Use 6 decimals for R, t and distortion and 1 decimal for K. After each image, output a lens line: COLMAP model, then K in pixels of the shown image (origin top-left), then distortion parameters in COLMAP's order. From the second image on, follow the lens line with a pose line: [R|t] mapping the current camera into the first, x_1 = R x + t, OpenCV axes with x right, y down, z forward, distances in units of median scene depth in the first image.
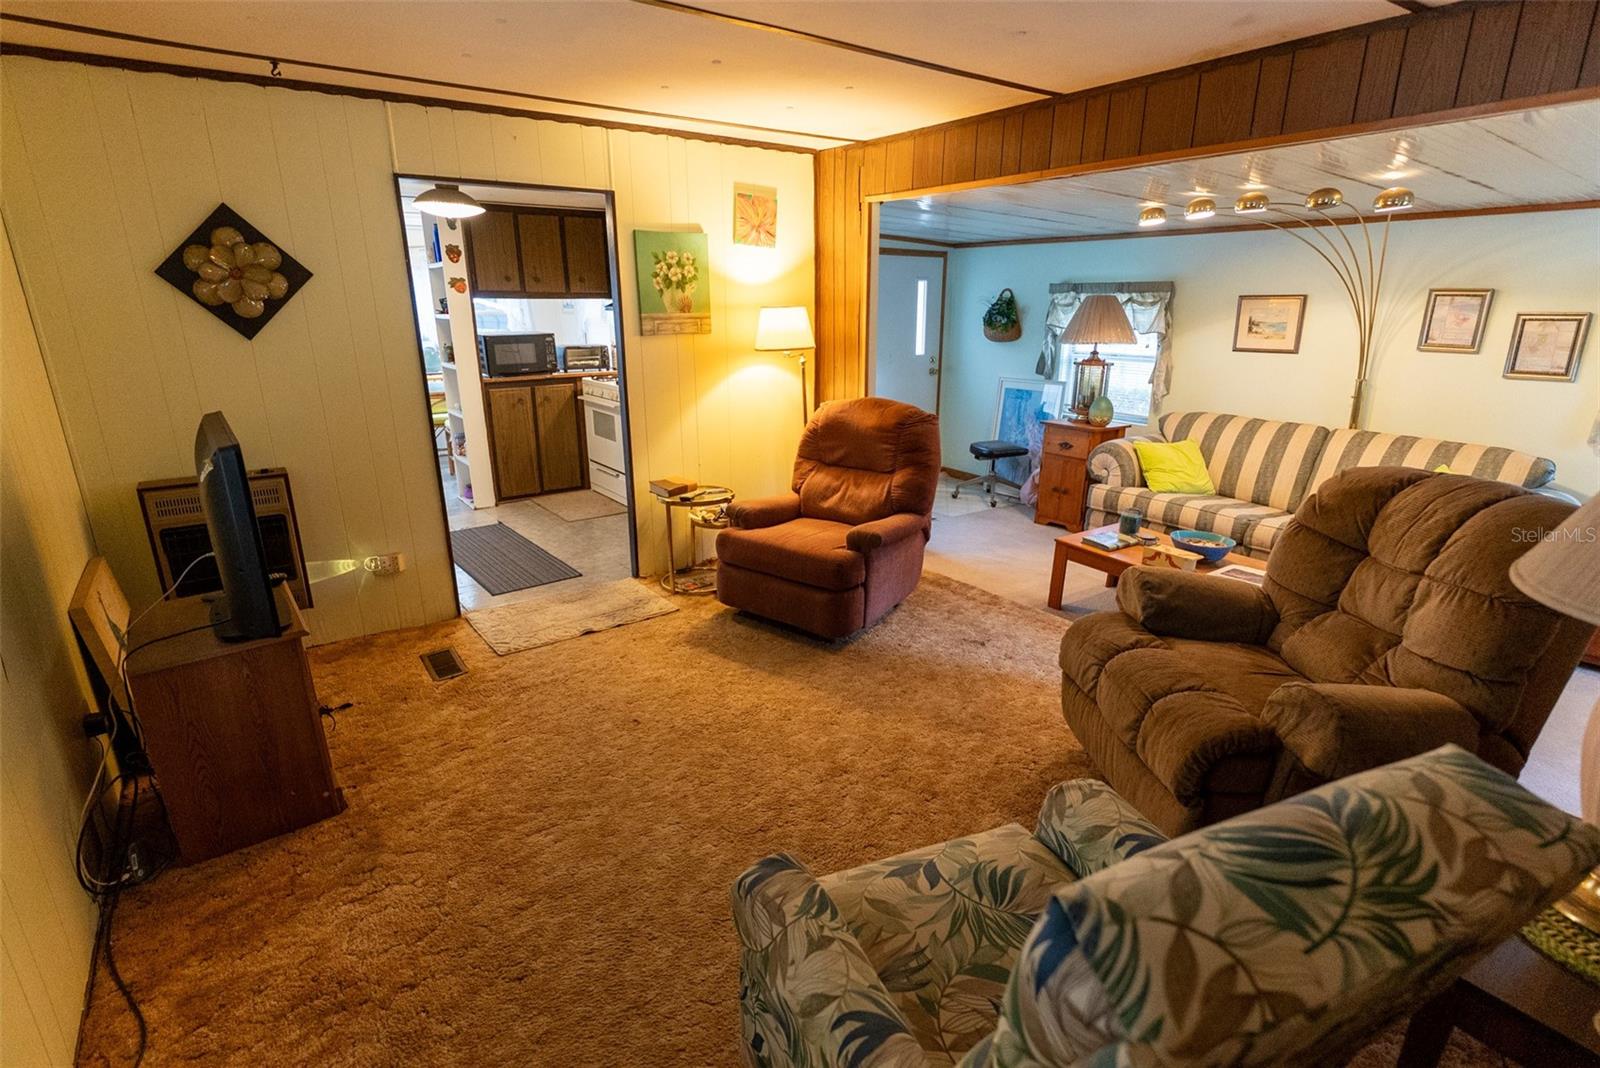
lens RADIAL K [[764.9, 0, 800.0], [0, 764.9, 534.0], [0, 0, 1]] dist [-0.000557, 0.000196]
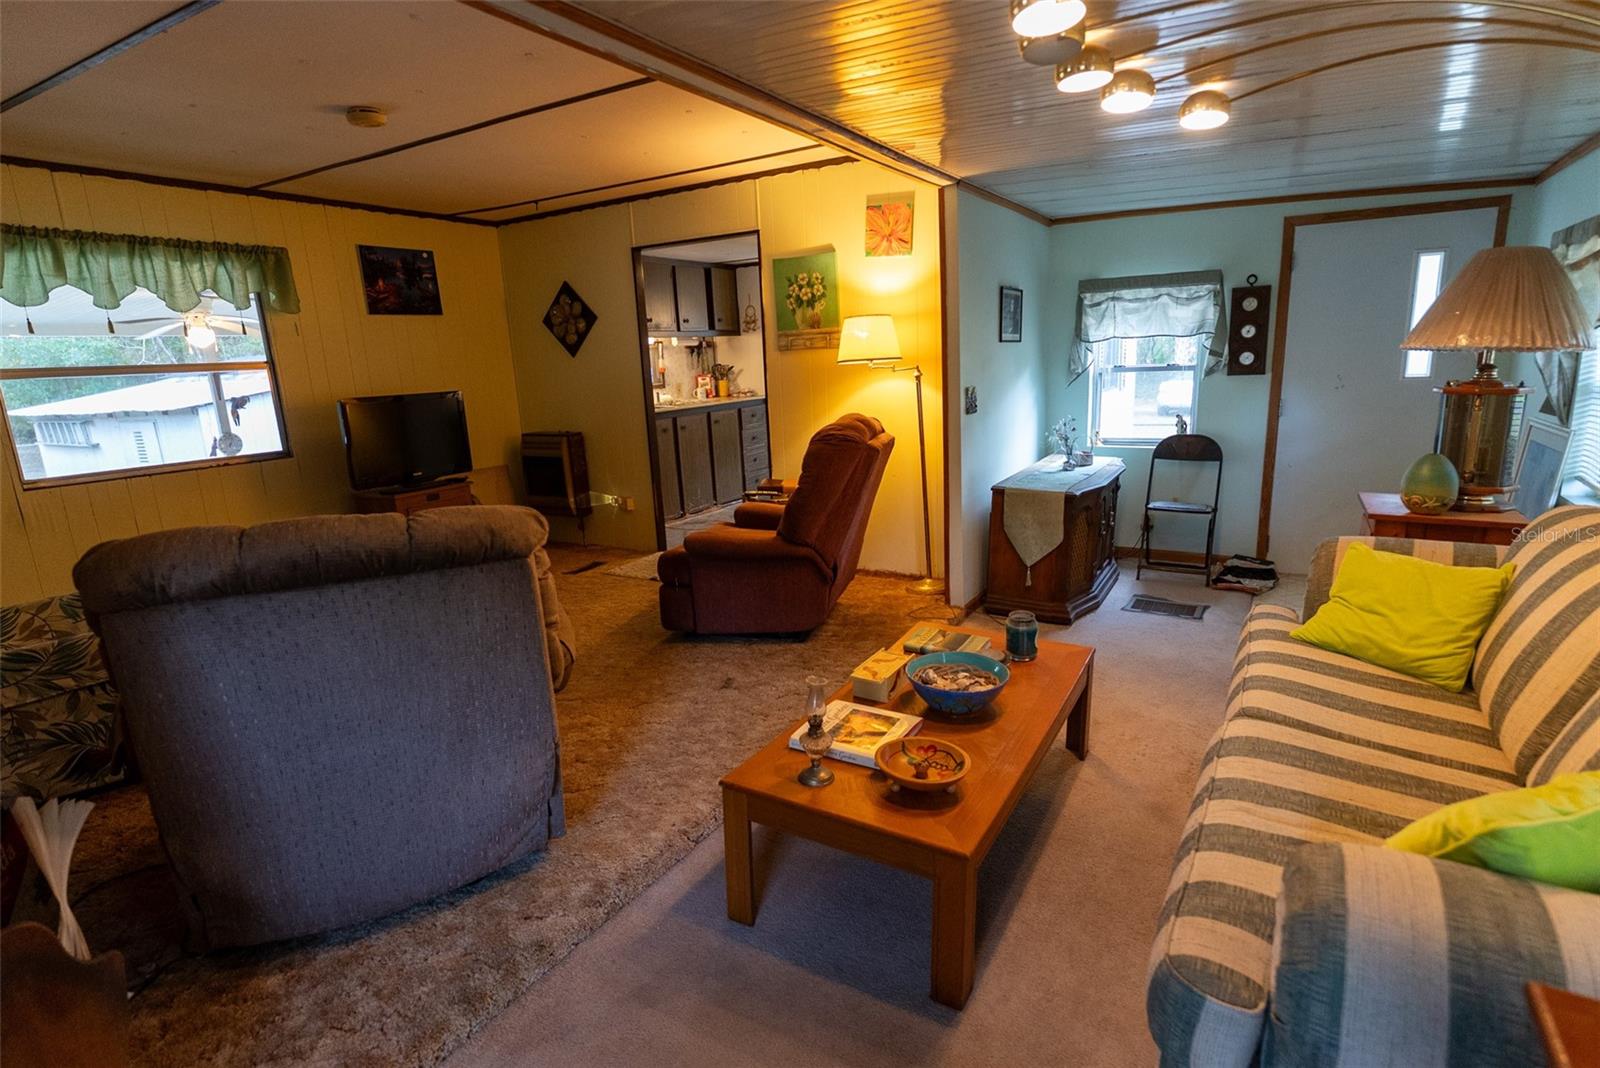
lens RADIAL K [[816.7, 0, 800.0], [0, 816.7, 534.0], [0, 0, 1]] dist [-0.004392, -0.000685]
pose [[0.392525, 0.179629, -0.902030, 0.938468], [-0.228787, 0.968985, 0.093404, -0.117068], [0.890831, 0.169709, 0.421448, 0.565604]]
